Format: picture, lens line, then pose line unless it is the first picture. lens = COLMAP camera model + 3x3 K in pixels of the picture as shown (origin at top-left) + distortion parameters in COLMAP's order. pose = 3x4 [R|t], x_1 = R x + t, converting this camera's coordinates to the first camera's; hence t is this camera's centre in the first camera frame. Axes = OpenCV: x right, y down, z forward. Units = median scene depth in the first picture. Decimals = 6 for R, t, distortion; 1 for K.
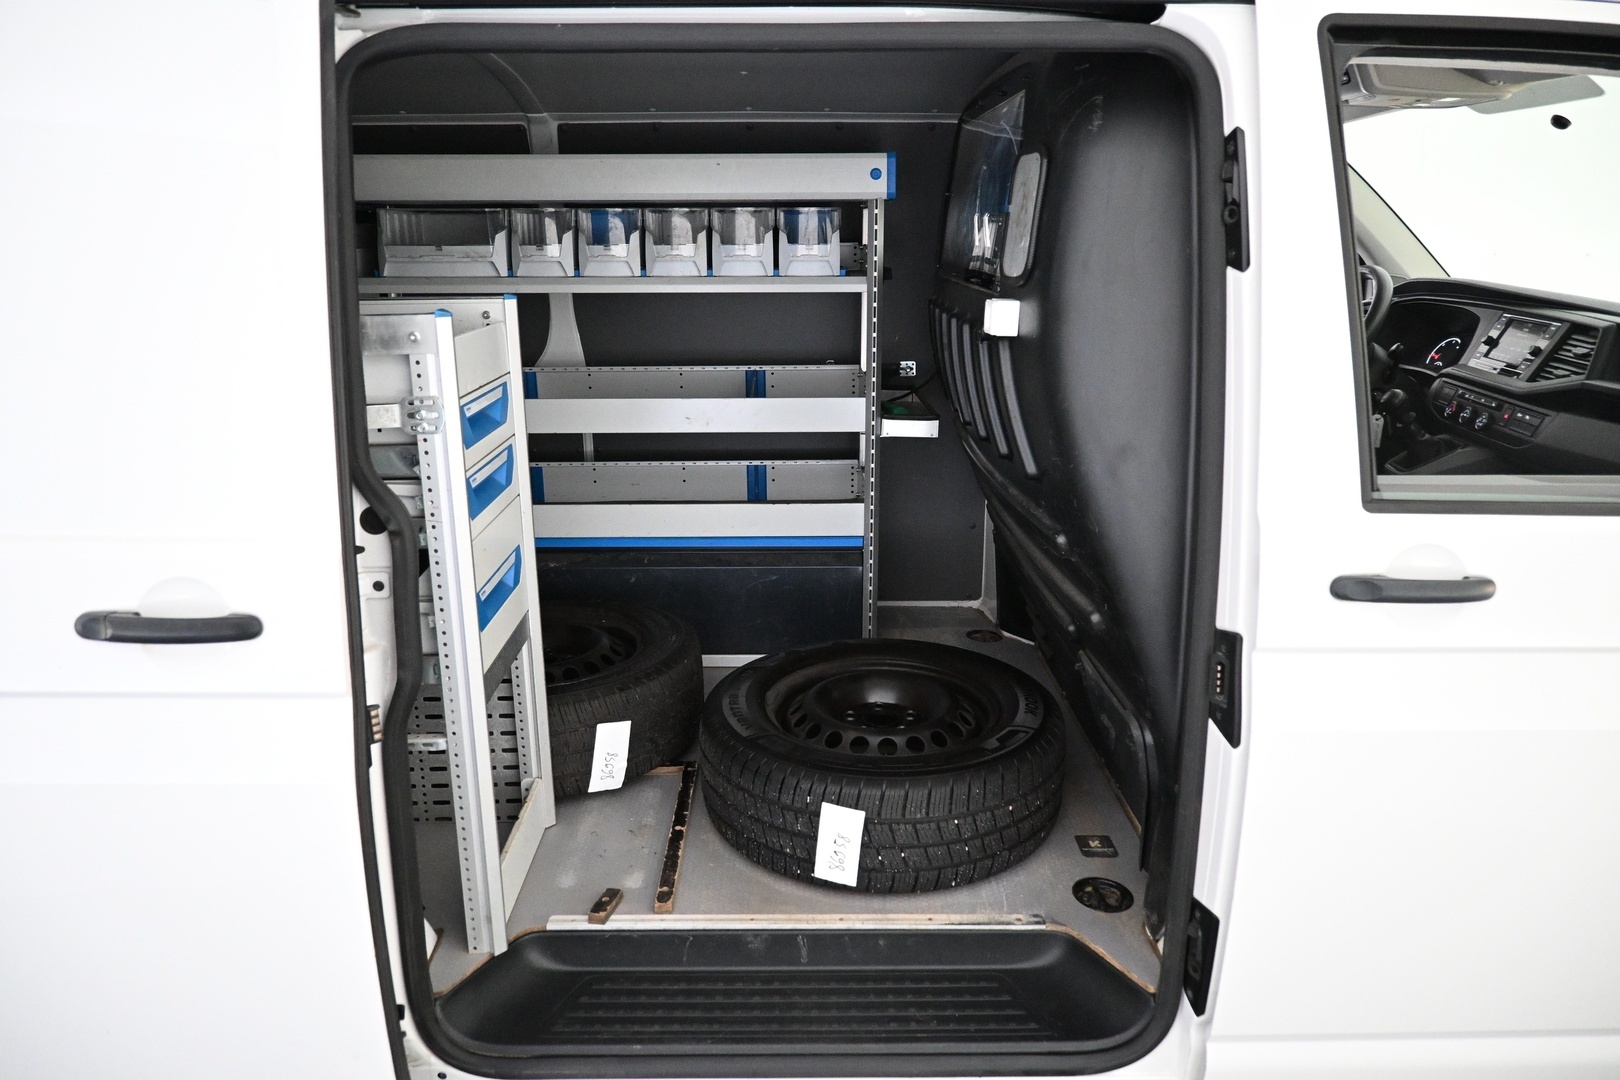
lens RADIAL K [[1088.4, 0, 810.0], [0, 1088.4, 540.0], [0, 0, 1]] dist [-0.002225, -0.003861]
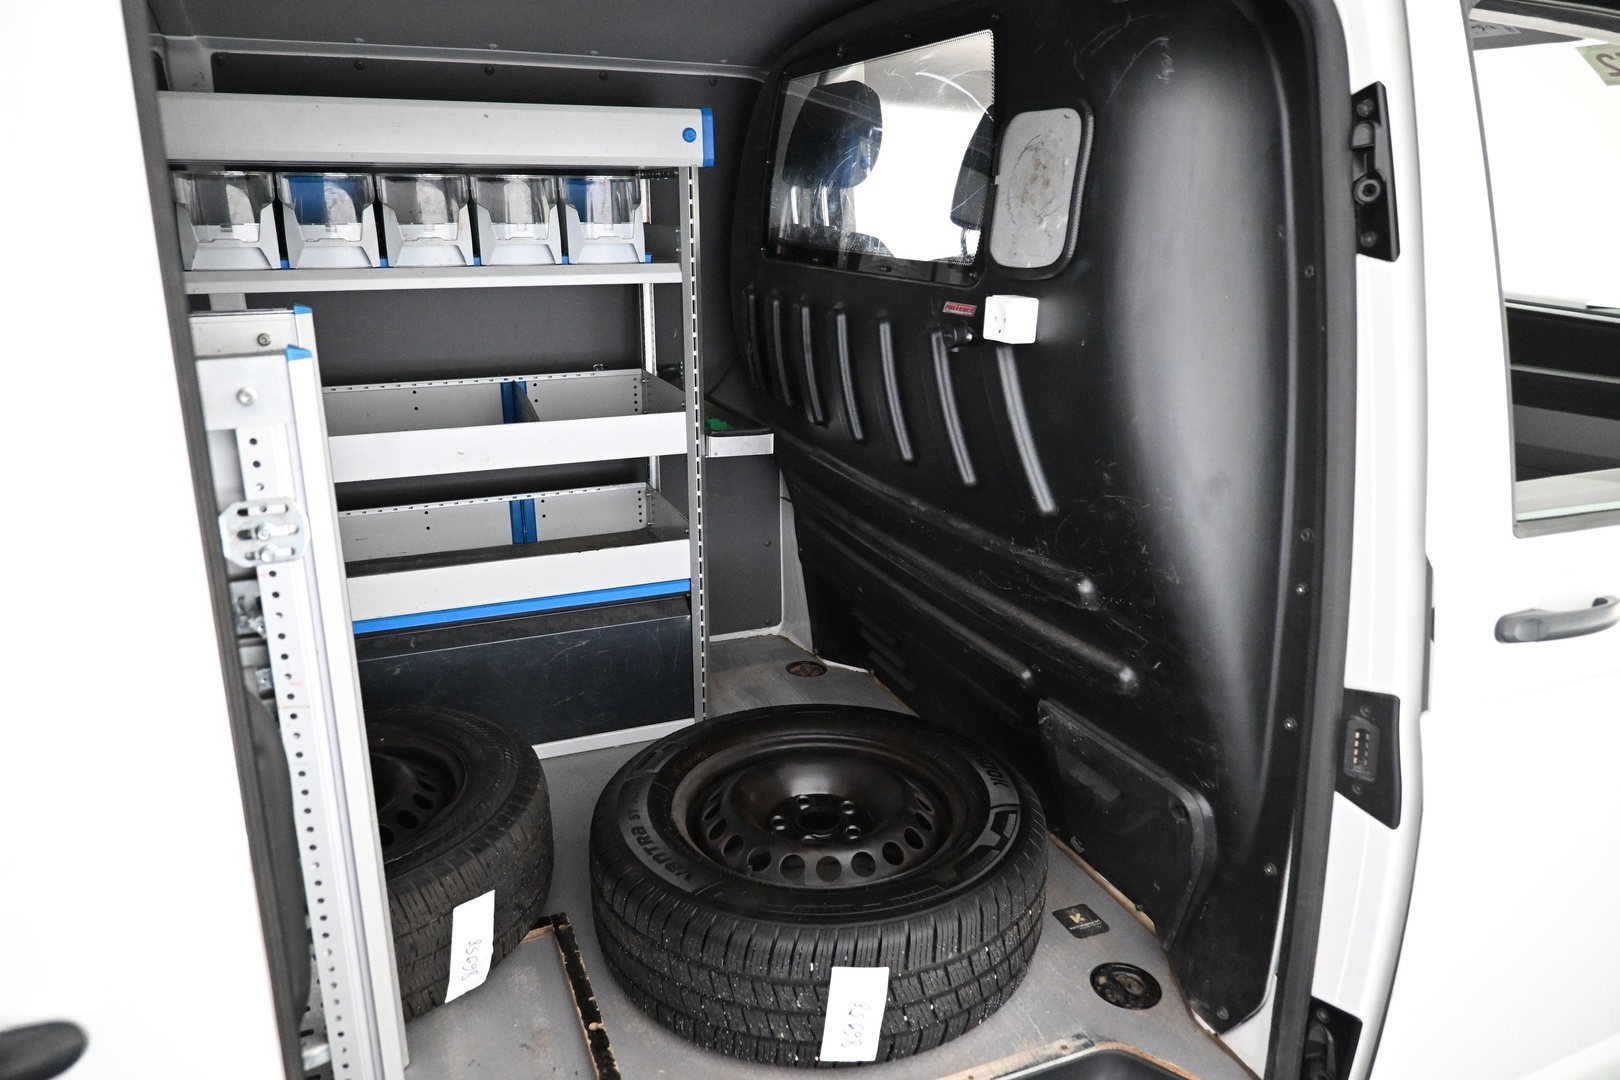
lens RADIAL K [[1088.4, 0, 810.0], [0, 1088.4, 540.0], [0, 0, 1]] dist [-0.002225, -0.003861]
pose [[0.927153, -0.105194, 0.359613, -0.203981], [0.097274, 0.994449, 0.040104, -0.072260], [-0.361835, -0.002202, 0.932239, 0.251584]]
